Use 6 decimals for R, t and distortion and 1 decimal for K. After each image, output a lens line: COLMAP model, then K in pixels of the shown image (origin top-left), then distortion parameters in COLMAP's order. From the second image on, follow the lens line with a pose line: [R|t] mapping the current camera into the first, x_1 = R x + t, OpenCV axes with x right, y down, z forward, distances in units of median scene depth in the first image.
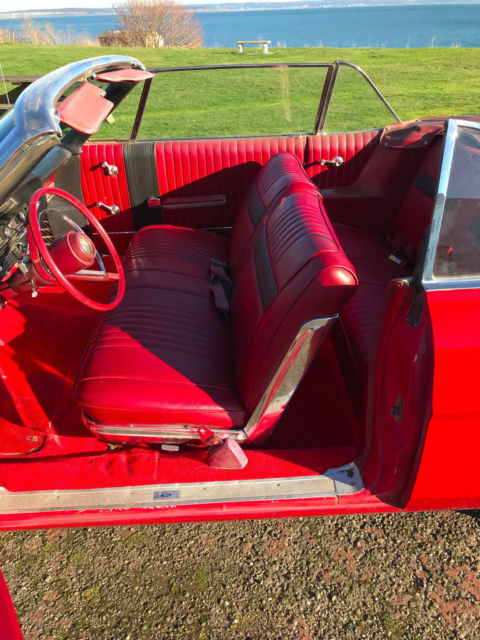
lens RADIAL K [[539.9, 0, 247.8], [0, 539.9, 319.4], [0, 0, 1]] dist [0.028108, 0.000218]
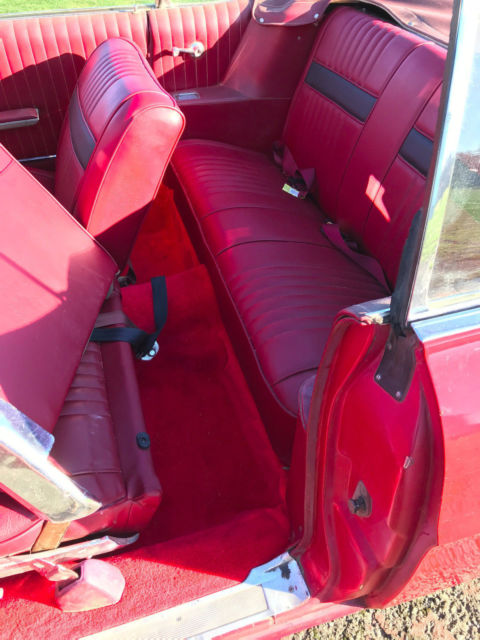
lens RADIAL K [[539.9, 0, 247.8], [0, 539.9, 319.4], [0, 0, 1]] dist [0.028108, 0.000218]
pose [[0.965939, -0.148706, 0.211773, 0.032287], [0.105222, 0.973390, 0.203571, -0.095258], [-0.236410, -0.174354, 0.955882, 0.273969]]
